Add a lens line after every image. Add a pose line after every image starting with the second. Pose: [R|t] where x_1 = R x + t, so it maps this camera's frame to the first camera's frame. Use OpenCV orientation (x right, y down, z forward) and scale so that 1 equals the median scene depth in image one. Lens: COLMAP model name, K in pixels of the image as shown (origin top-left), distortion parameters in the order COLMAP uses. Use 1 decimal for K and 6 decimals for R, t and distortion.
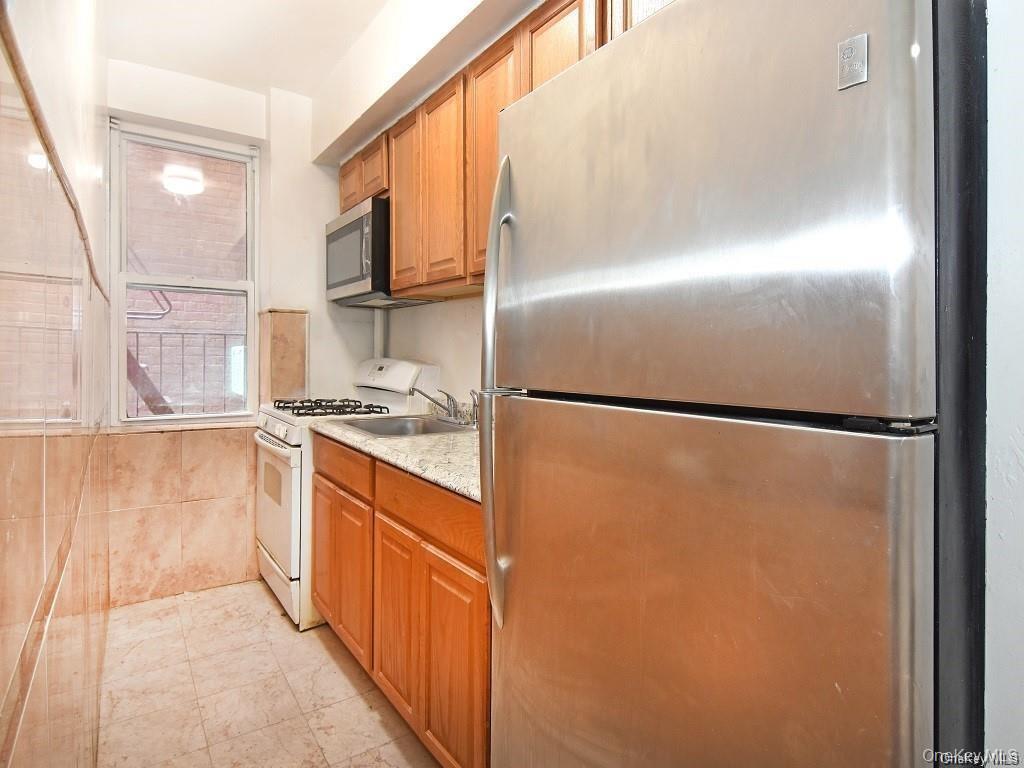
lens RADIAL K [[591.5, 0, 564.4], [0, 591.5, 349.9], [0, 0, 1]] dist [0.030020, -0.031694]
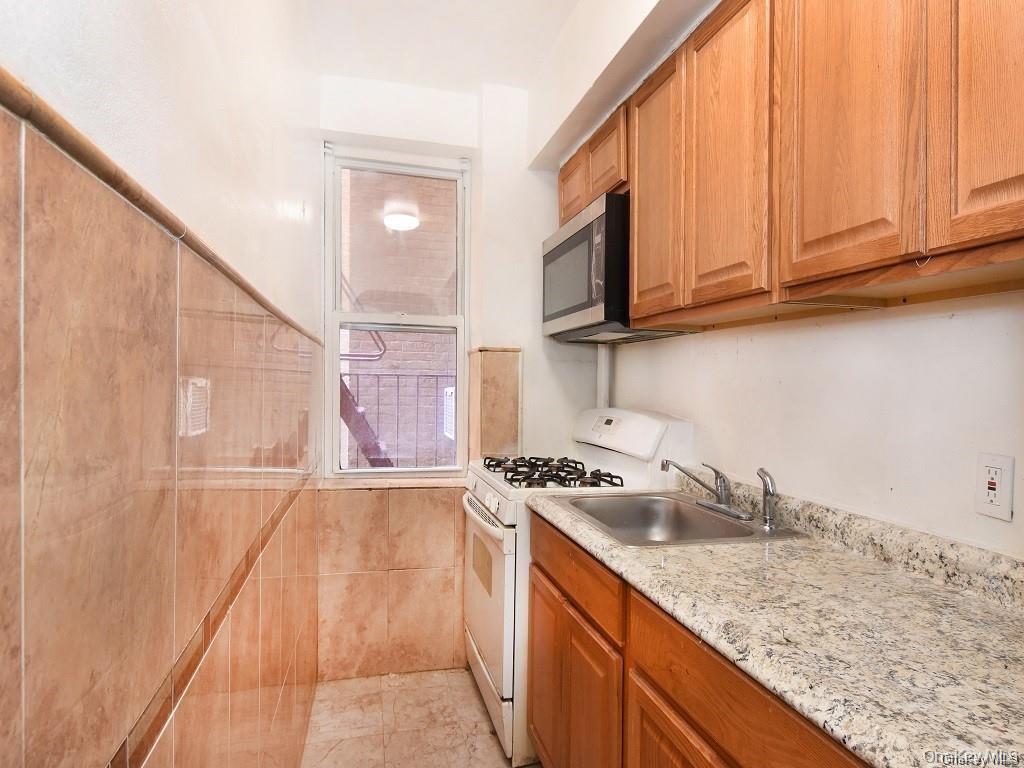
lens RADIAL K [[611.3, 0, 513.8], [0, 611.3, 337.0], [0, 0, 1]] dist [0.060337, -0.000354]
pose [[0.919901, -0.026827, -0.391231, -0.113388], [-0.002796, 0.997183, -0.074950, -0.019261], [0.392140, 0.070040, 0.917235, 0.224982]]
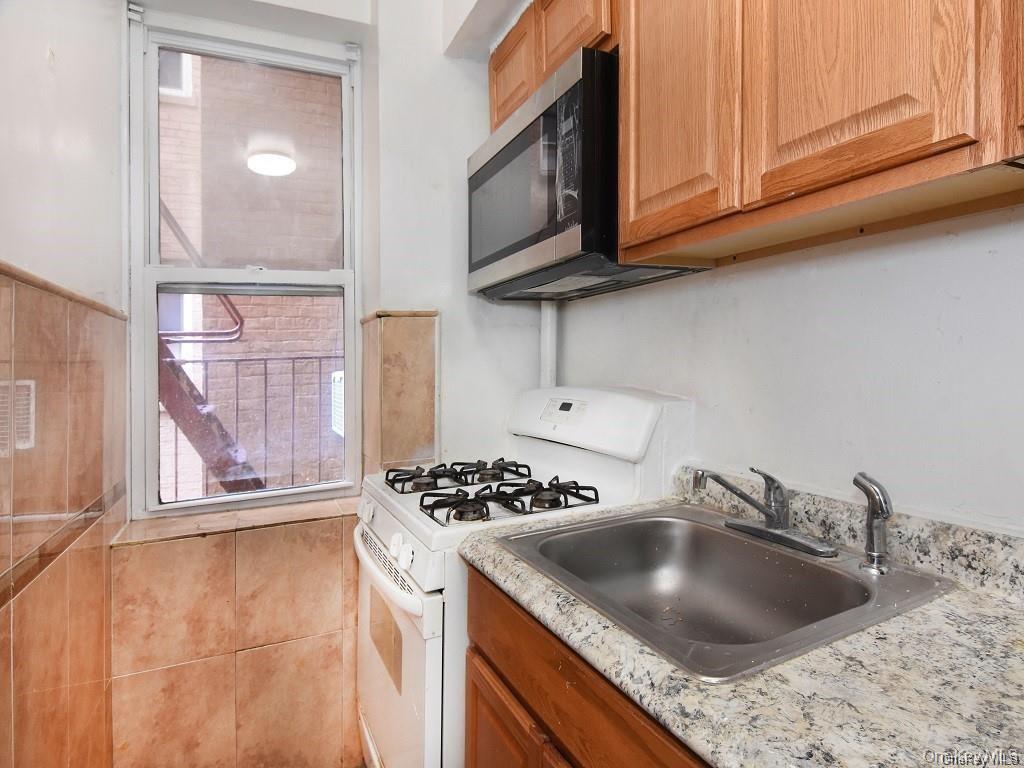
lens RADIAL K [[588.2, 0, 537.4], [0, 588.2, 291.7], [0, 0, 1]] dist [0.043230, 0.002117]
pose [[0.981138, -0.059815, -0.183821, -0.235512], [0.038249, 0.992193, -0.118702, -0.011933], [0.189486, 0.109432, 0.975766, 0.463310]]
